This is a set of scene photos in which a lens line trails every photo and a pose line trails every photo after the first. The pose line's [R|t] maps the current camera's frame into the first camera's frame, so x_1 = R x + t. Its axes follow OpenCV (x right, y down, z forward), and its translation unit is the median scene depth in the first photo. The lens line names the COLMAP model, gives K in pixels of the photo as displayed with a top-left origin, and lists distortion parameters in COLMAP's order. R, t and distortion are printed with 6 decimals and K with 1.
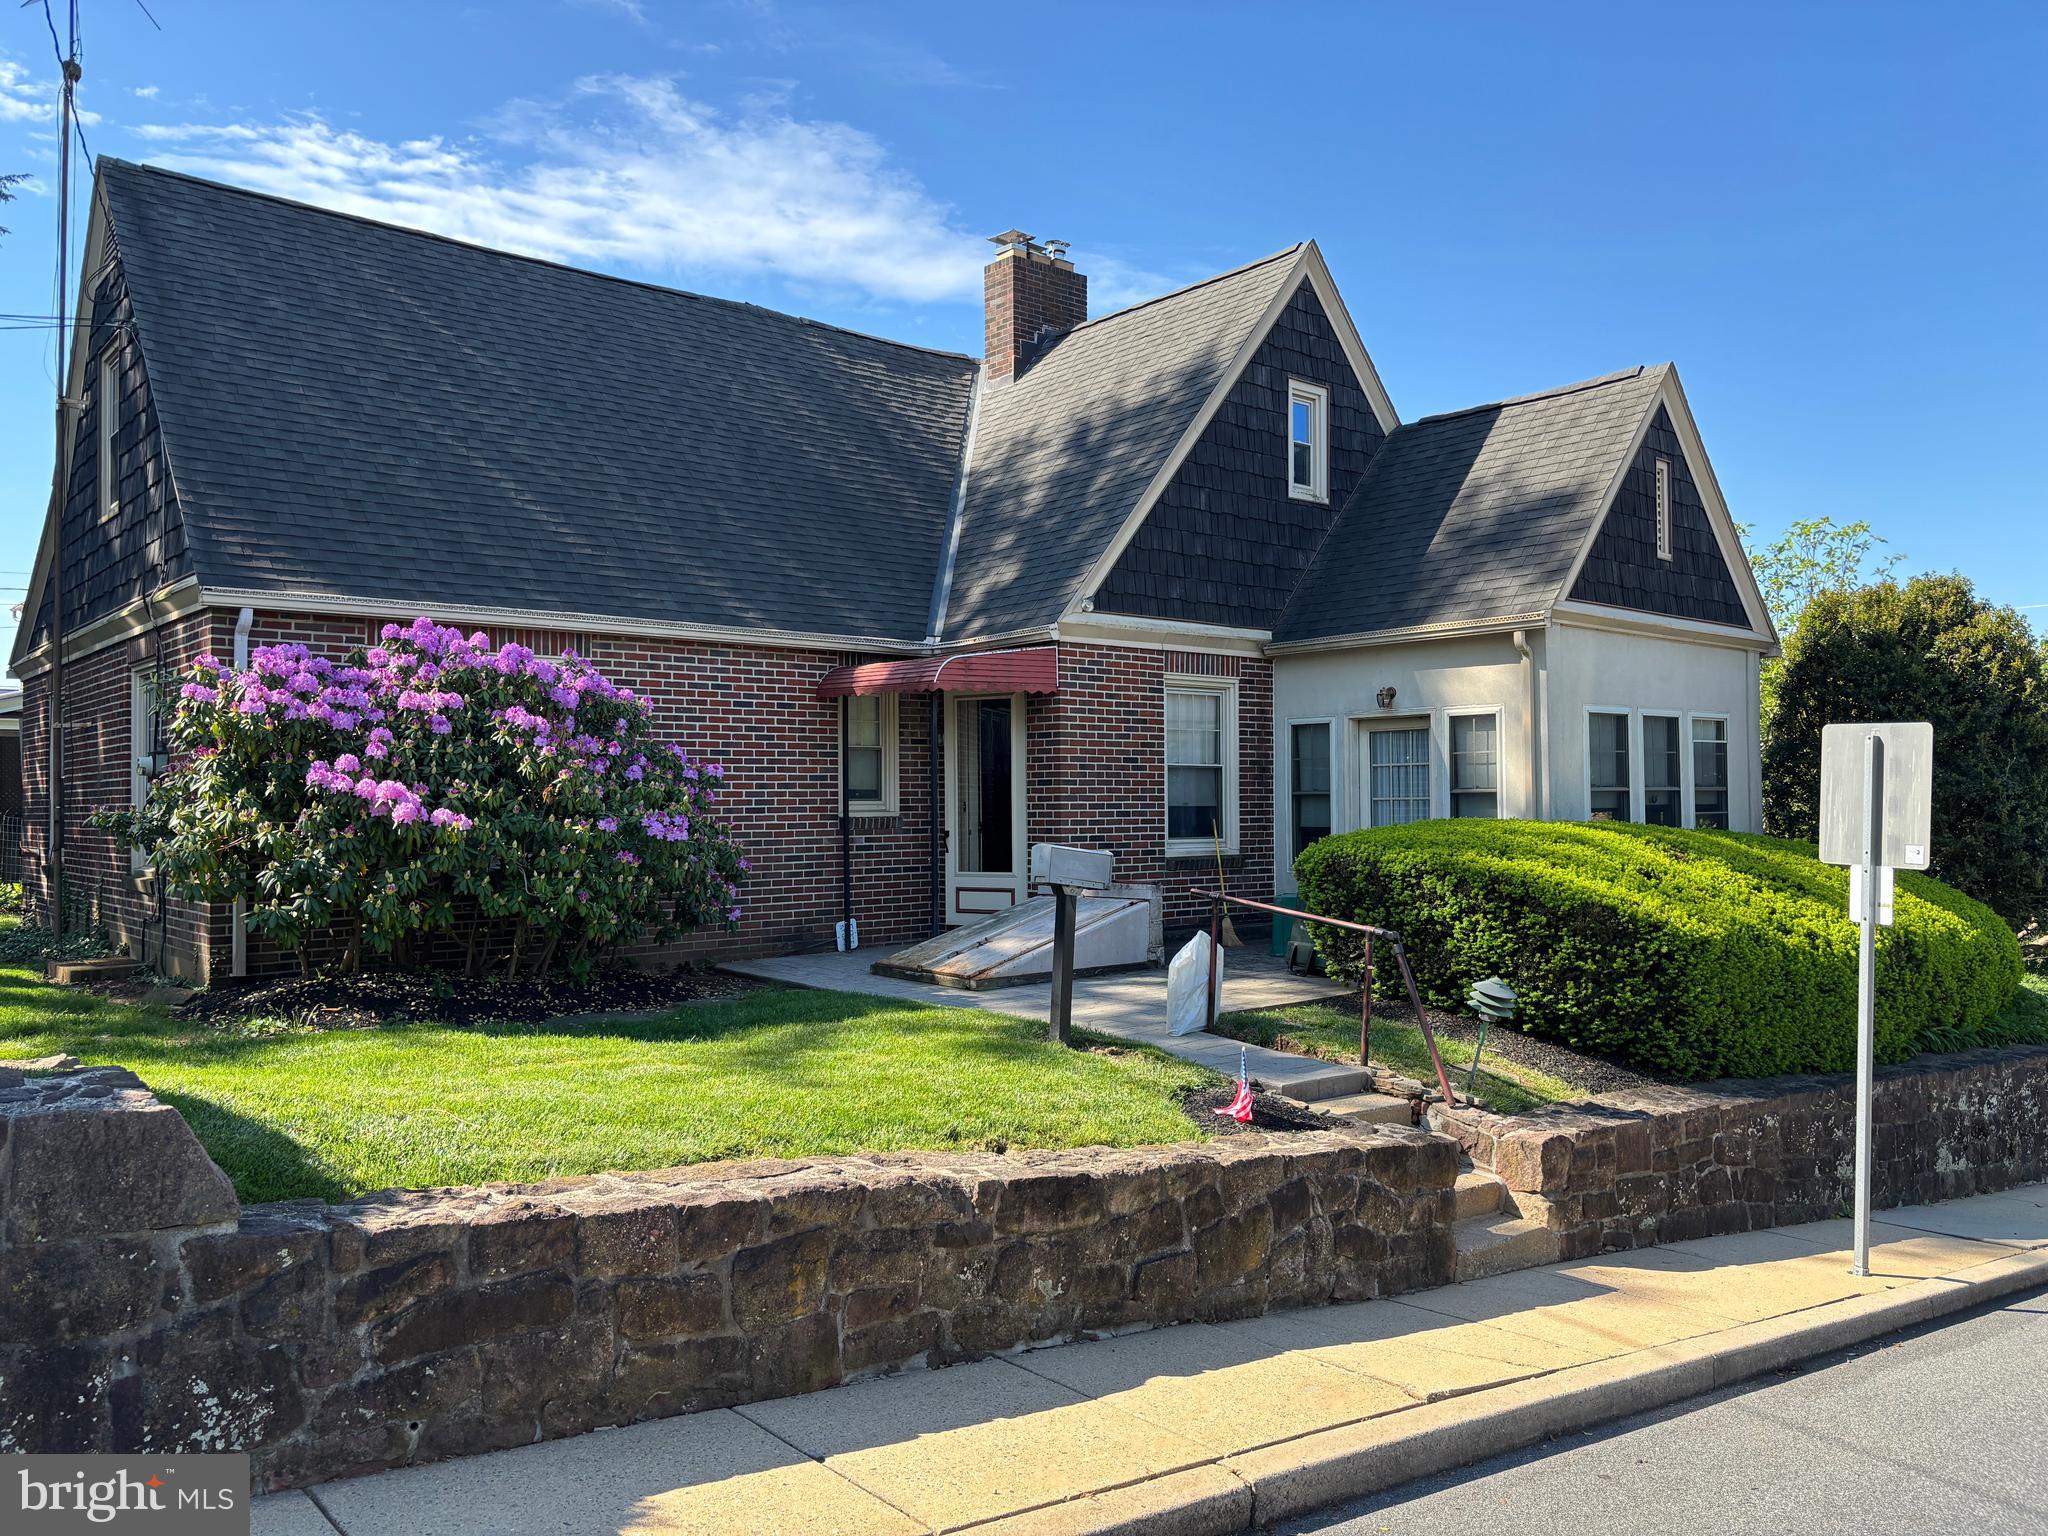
lens RADIAL K [[1544.5, 0, 1024.0], [0, 1544.5, 768.0], [0, 0, 1]] dist [-0.001073, 0.002147]
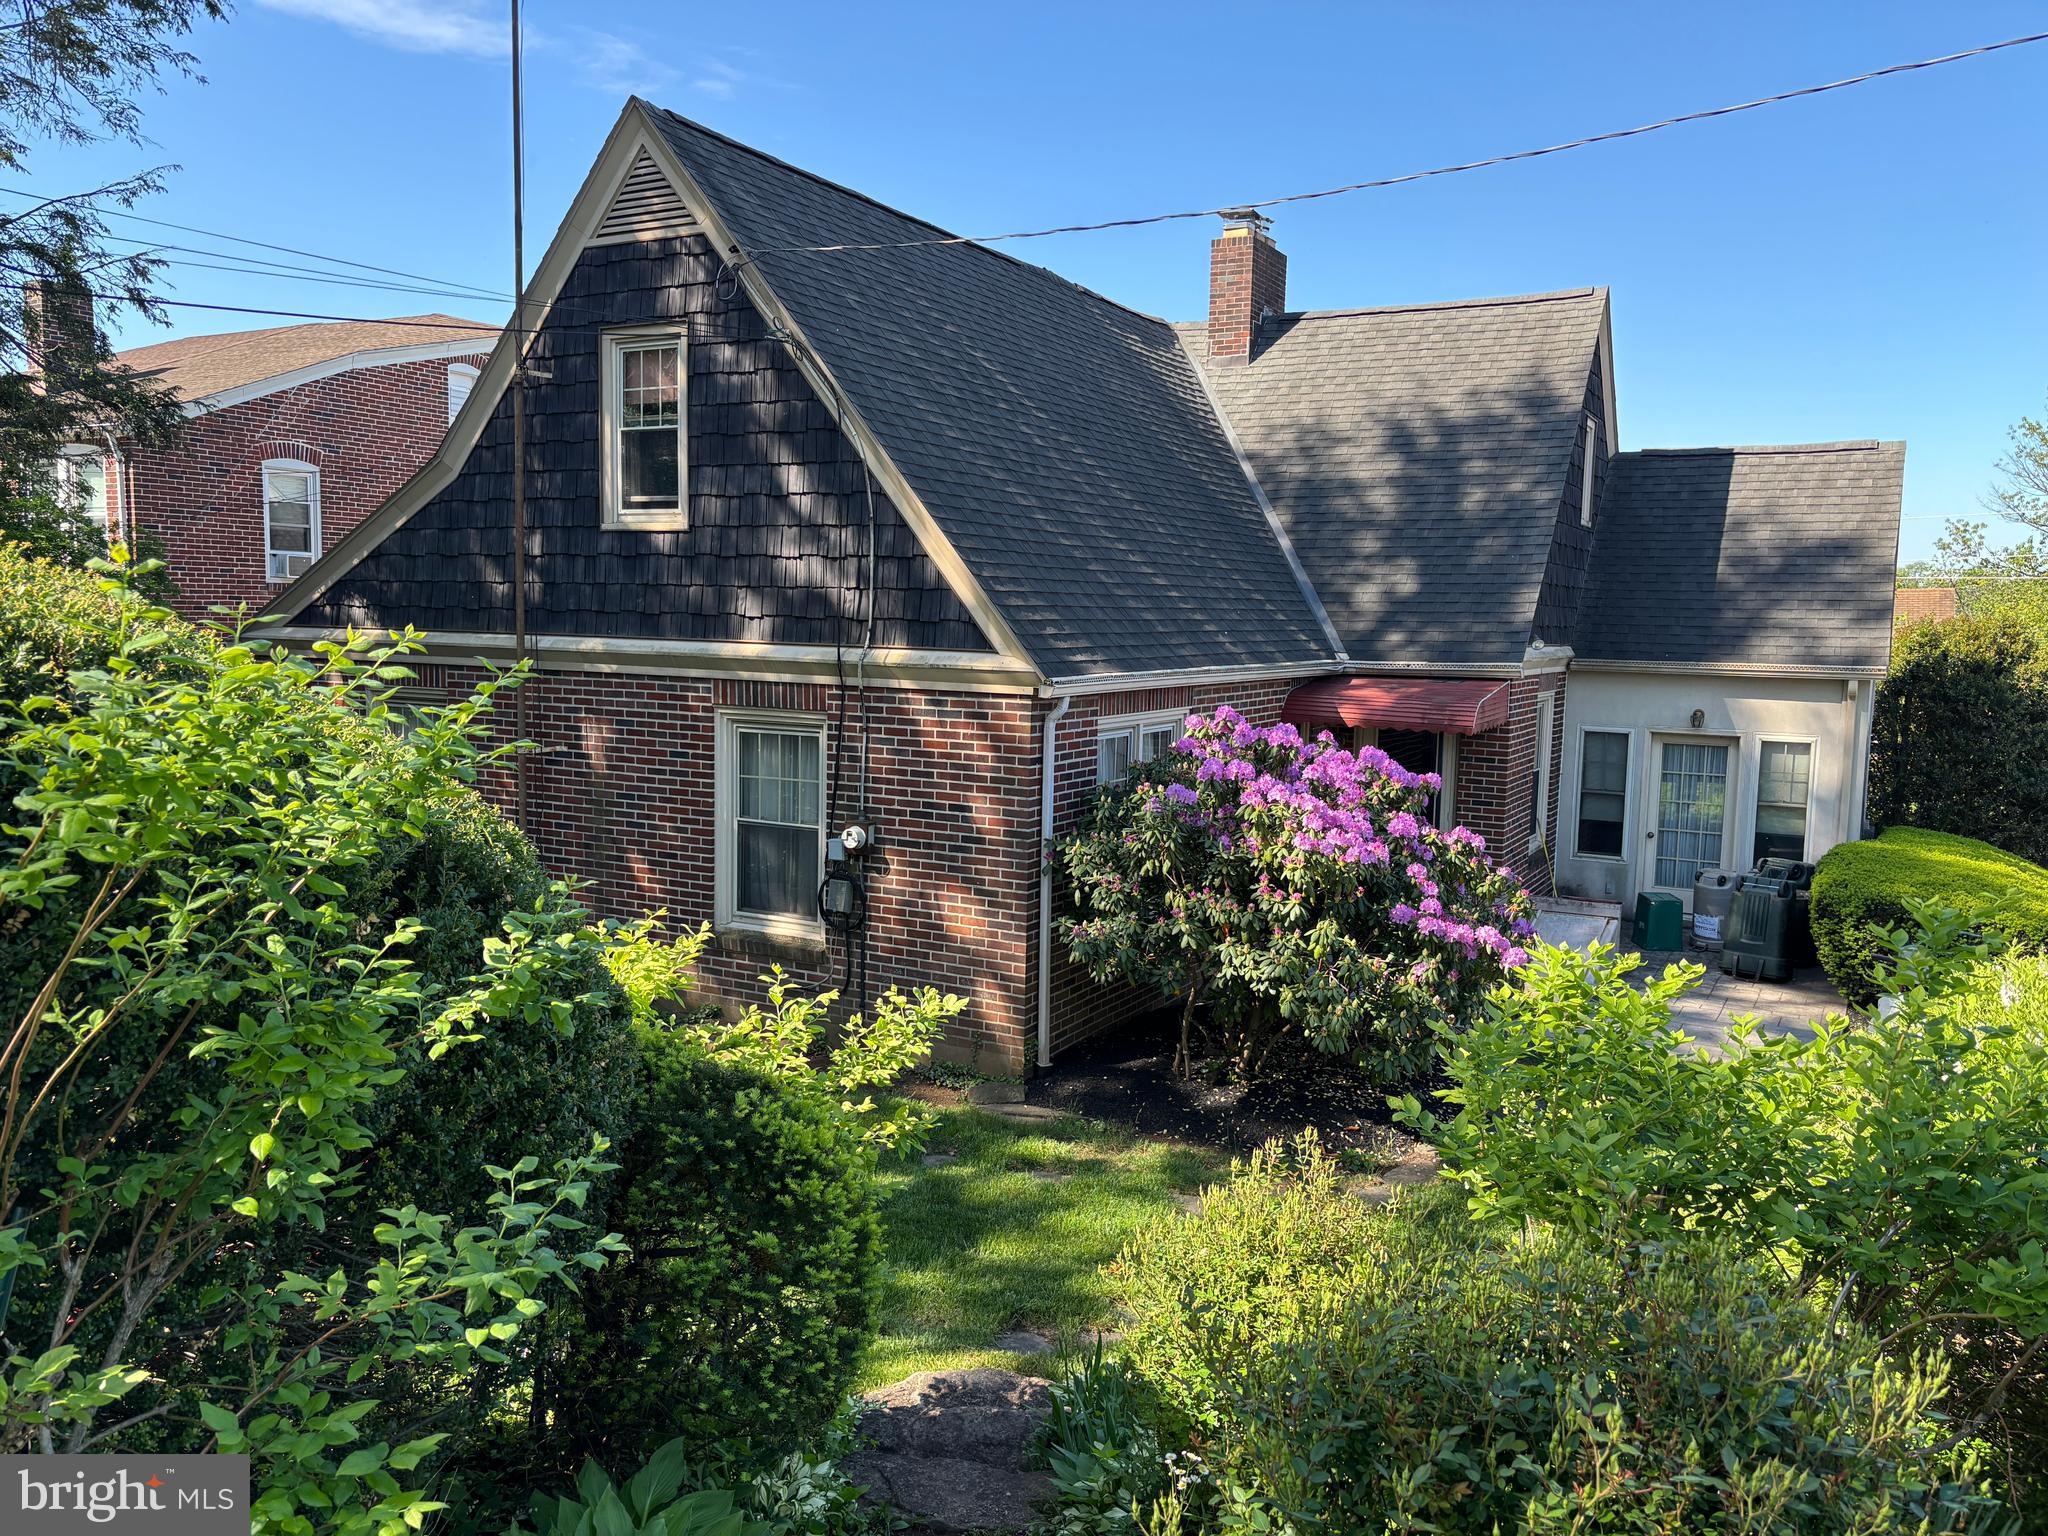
lens RADIAL K [[1544.5, 0, 1024.0], [0, 1544.5, 768.0], [0, 0, 1]] dist [-0.001073, 0.002147]
pose [[0.932995, -0.010951, 0.359722, -0.626100], [-0.033218, 0.992650, 0.116375, -0.121606], [-0.358352, -0.120526, 0.925774, 0.097130]]
